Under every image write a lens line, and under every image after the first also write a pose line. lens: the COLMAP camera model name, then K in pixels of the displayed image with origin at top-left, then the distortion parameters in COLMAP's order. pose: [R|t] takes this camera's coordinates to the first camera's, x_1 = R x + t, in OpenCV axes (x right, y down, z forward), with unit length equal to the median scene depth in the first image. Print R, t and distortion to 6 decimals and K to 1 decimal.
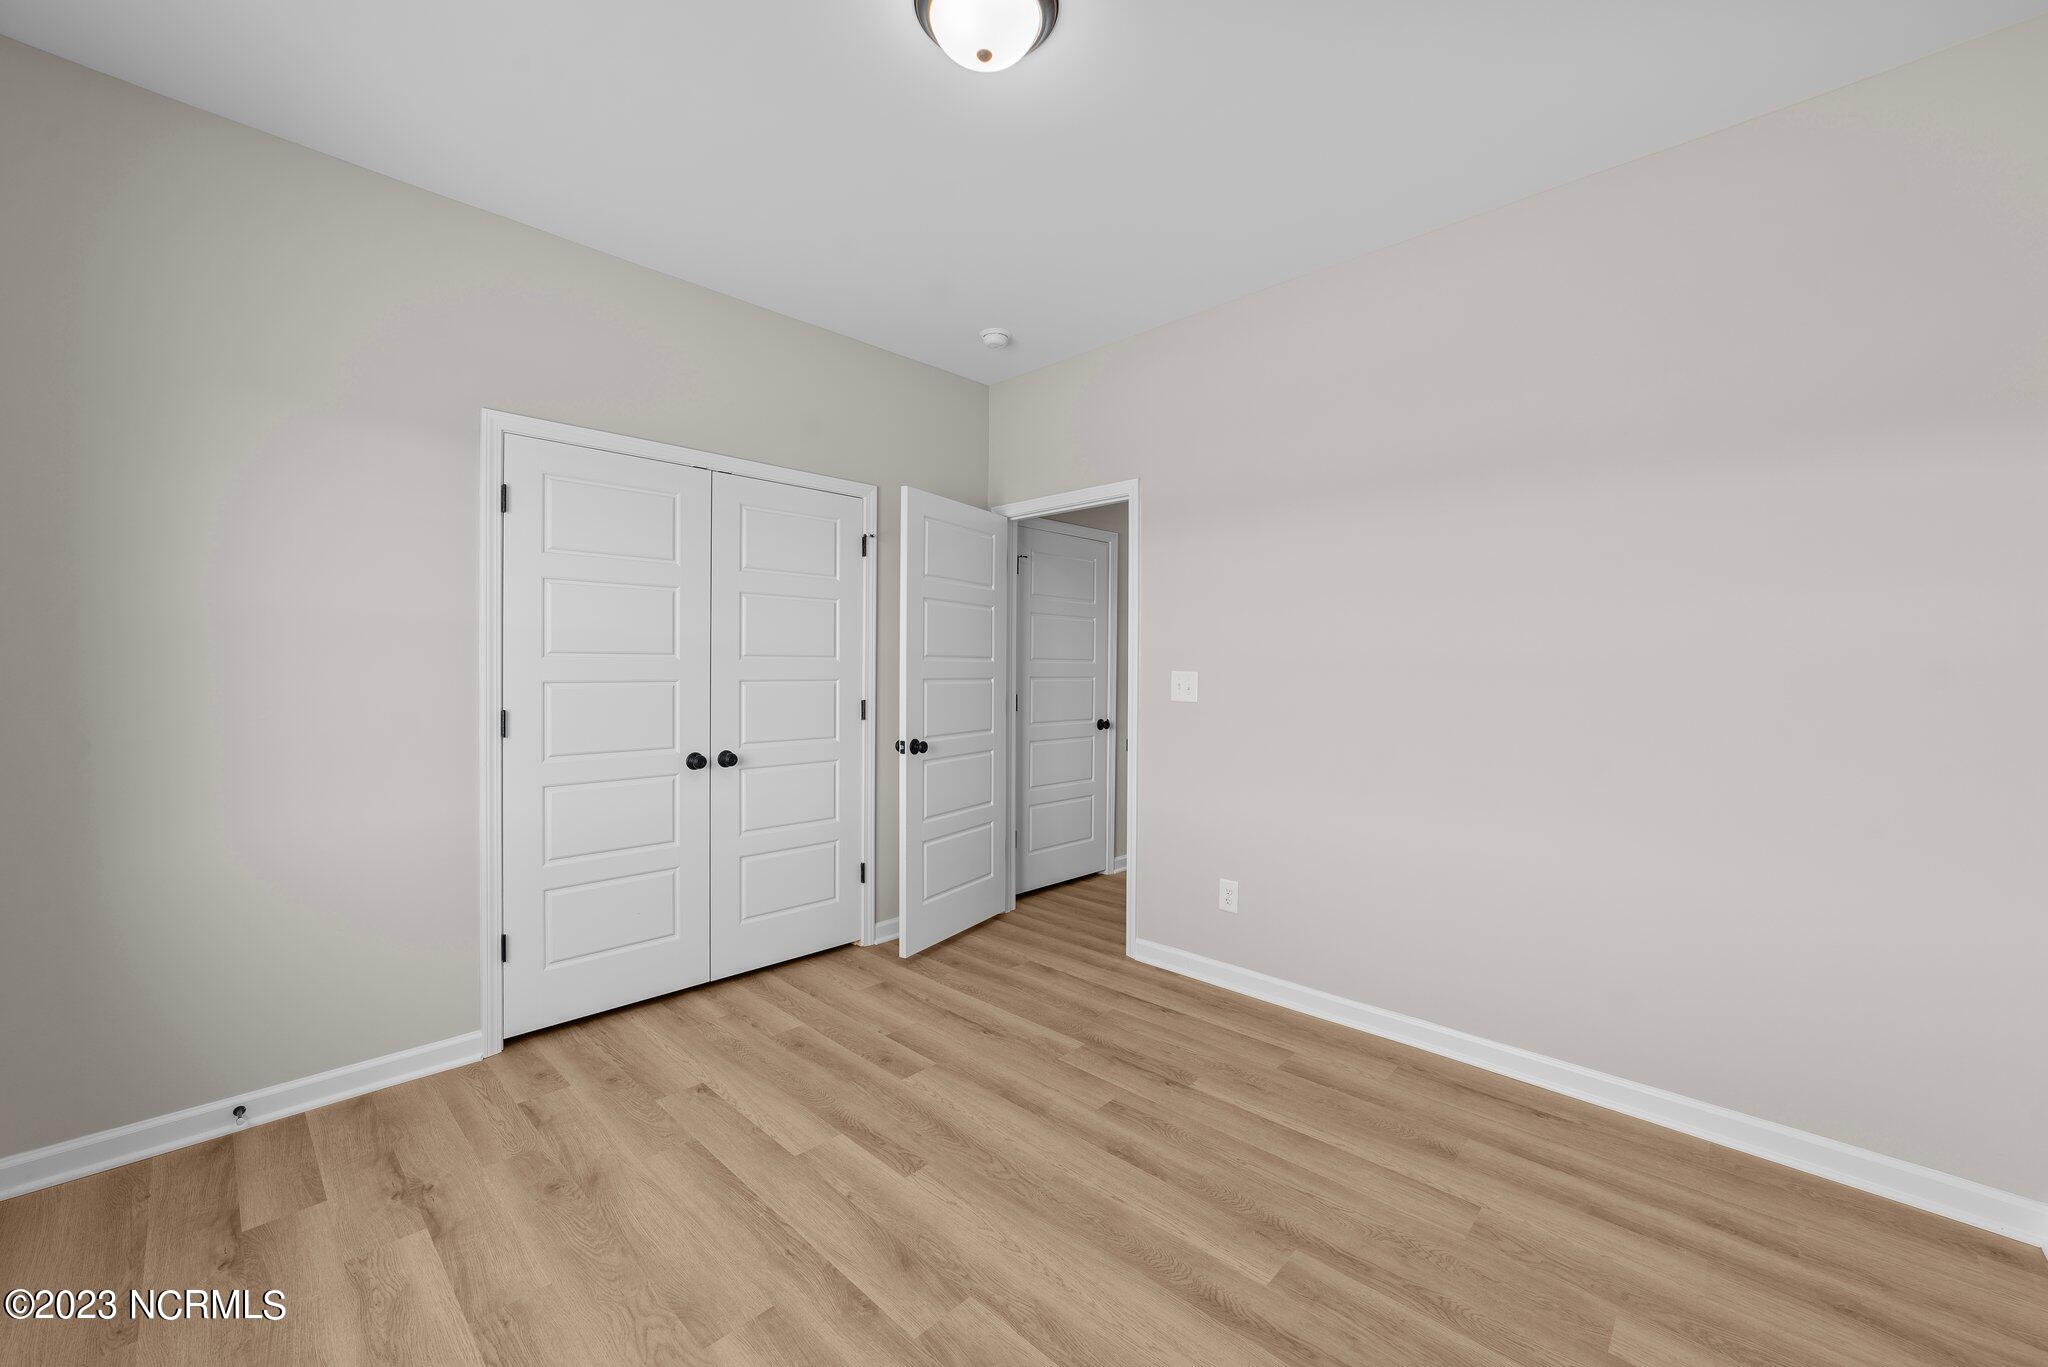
lens RADIAL K [[801.6, 0, 1031.3], [0, 801.6, 673.4], [0, 0, 1]] dist [-0.025342, 0.006484]
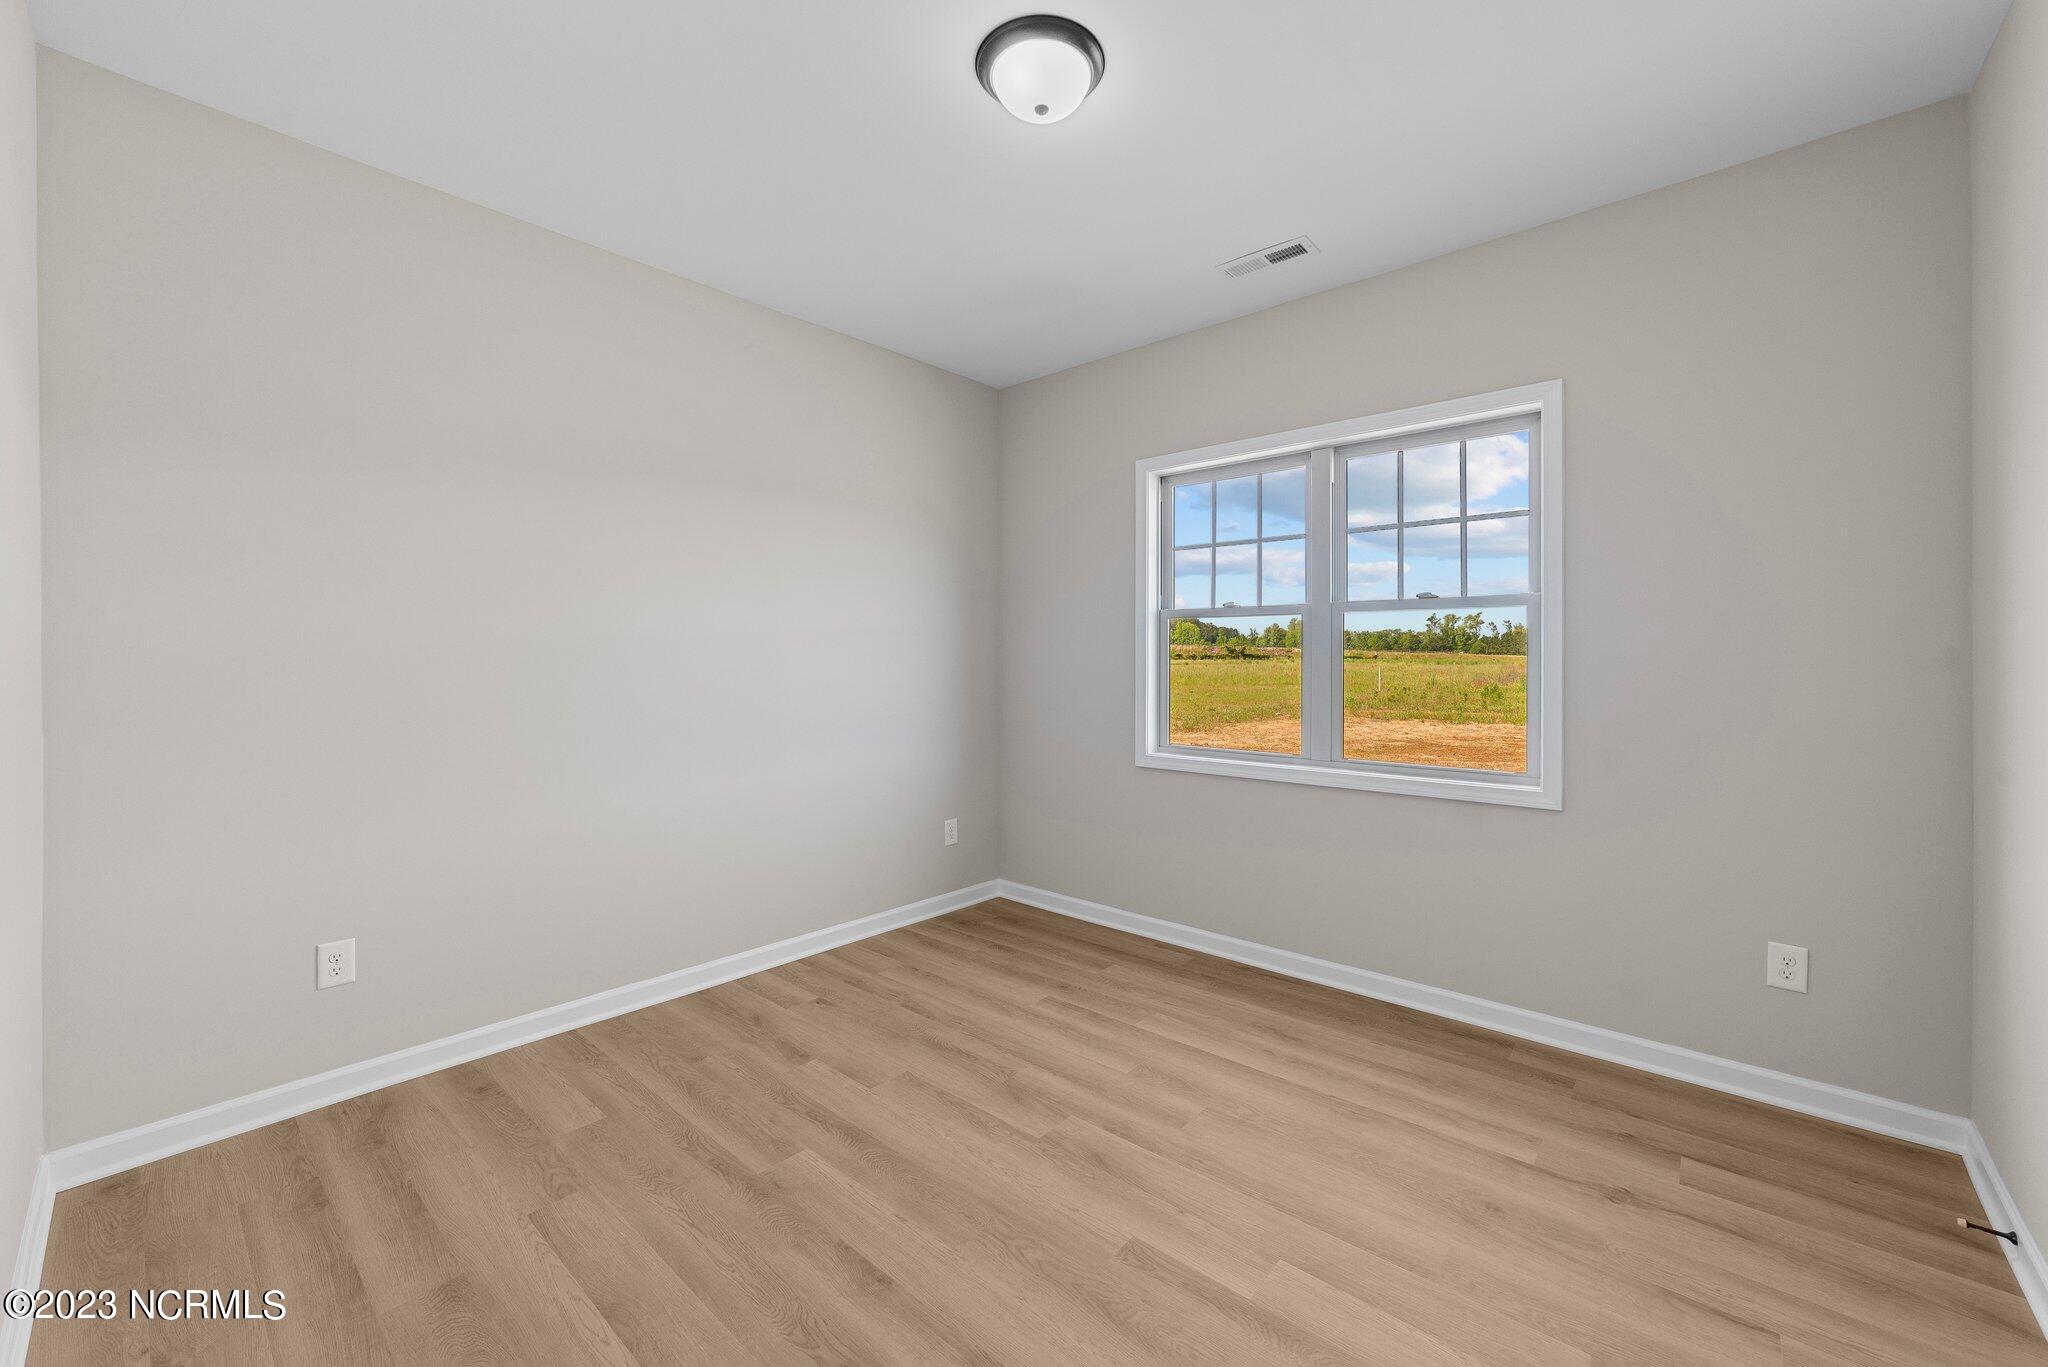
lens RADIAL K [[801.6, 0, 1032.7], [0, 801.6, 676.0], [0, 0, 1]] dist [-0.025342, 0.006484]
pose [[-0.999111, -0.004963, -0.041865, -0.006337], [-0.005733, 0.999816, 0.018296, -0.006883], [0.041767, 0.018520, -0.998956, 2.049022]]
